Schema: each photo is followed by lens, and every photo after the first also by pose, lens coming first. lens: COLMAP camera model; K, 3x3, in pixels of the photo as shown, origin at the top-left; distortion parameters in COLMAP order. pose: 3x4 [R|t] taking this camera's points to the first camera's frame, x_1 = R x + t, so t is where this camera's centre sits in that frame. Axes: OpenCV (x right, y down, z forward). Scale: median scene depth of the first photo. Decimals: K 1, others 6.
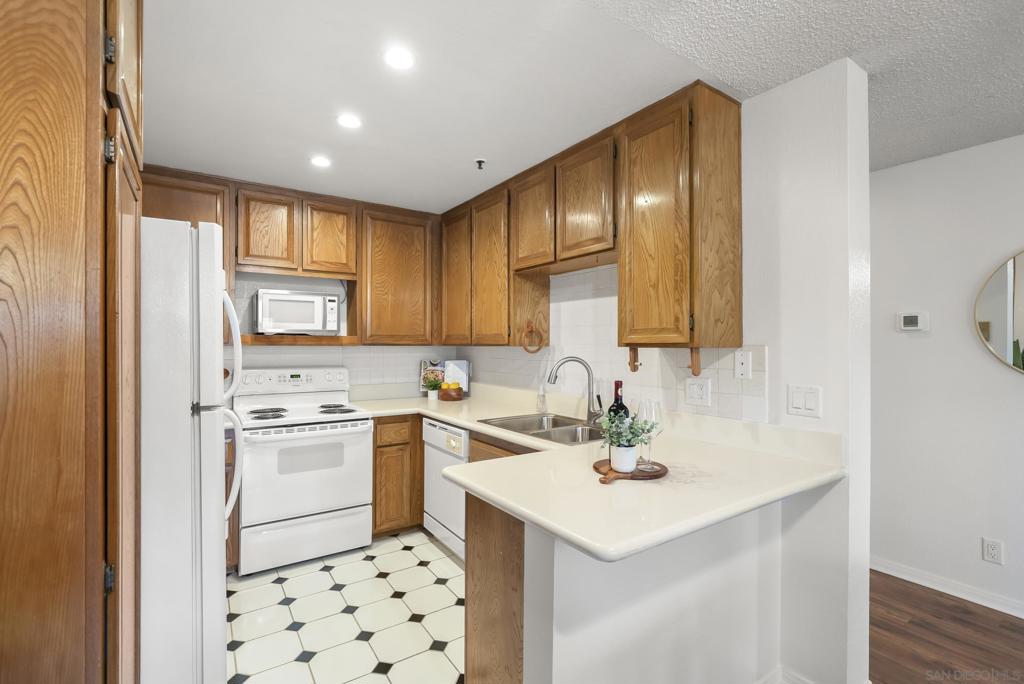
lens RADIAL K [[464.2, 0, 514.8], [0, 464.2, 340.7], [0, 0, 1]] dist [-0.009216, 0.001009]
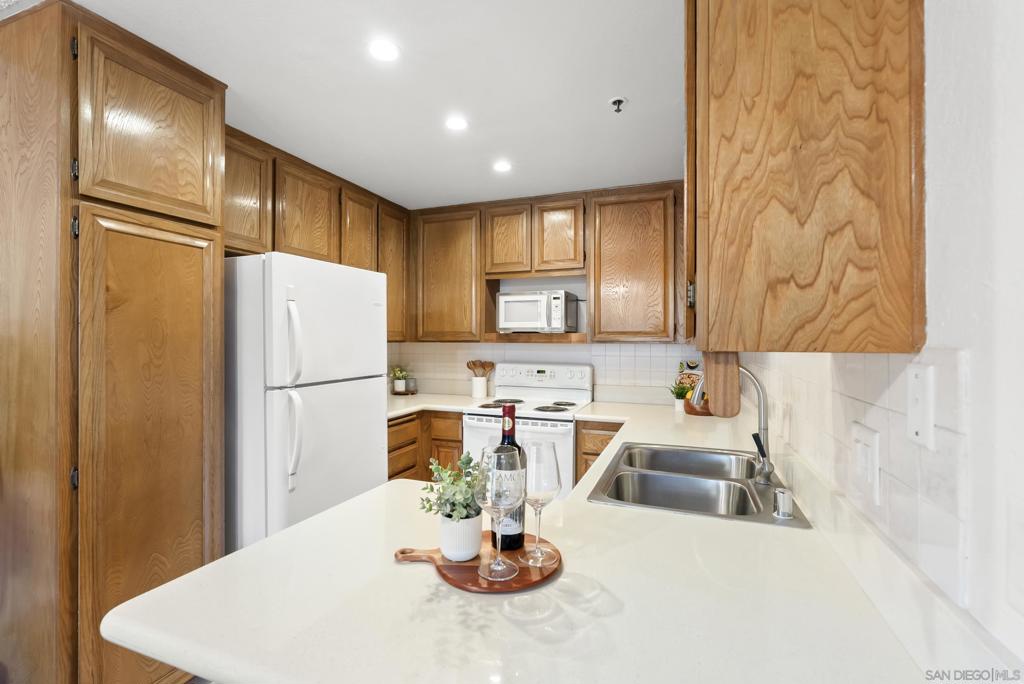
lens RADIAL K [[464.2, 0, 515.7], [0, 464.2, 339.1], [0, 0, 1]] dist [-0.009216, 0.001009]
pose [[0.567509, -0.002689, -0.823363, 0.439847], [0.004297, 0.999991, -0.000304, 0.002083], [0.823356, -0.003365, 0.567515, 0.415420]]
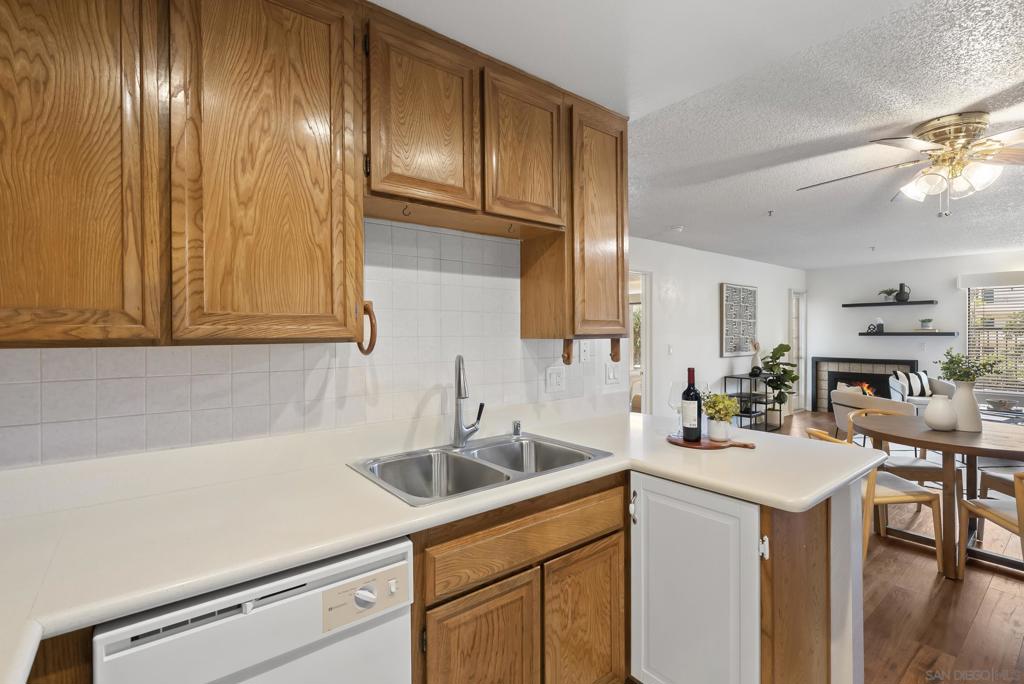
lens RADIAL K [[464.2, 0, 516.4], [0, 464.2, 334.8], [0, 0, 1]] dist [-0.009216, 0.001009]
pose [[-0.066636, -0.006365, 0.997757, -0.535677], [-0.004819, 0.999970, 0.006057, -0.000077], [-0.997766, -0.004404, -0.066665, 0.922025]]
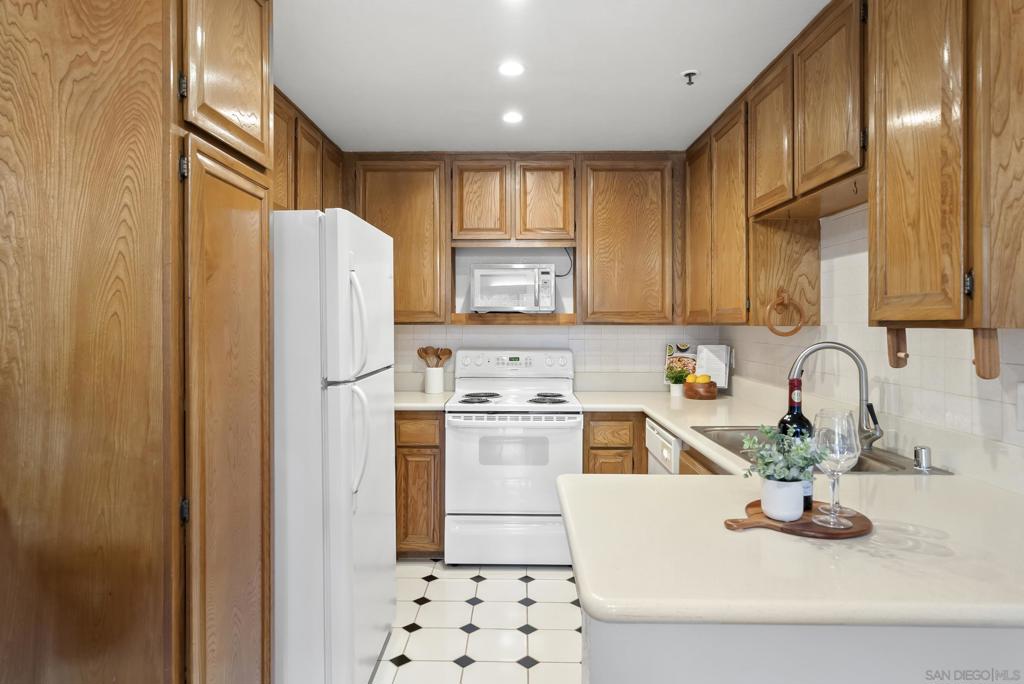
lens RADIAL K [[603.2, 0, 512.3], [0, 603.2, 319.6], [0, 0, 1]] dist [-0.005388, 0.003154]
pose [[0.814487, -0.004633, -0.580163, 0.239853], [0.005278, 0.999986, -0.000575, 0.001333], [0.580157, -0.002593, 0.814500, 0.055722]]
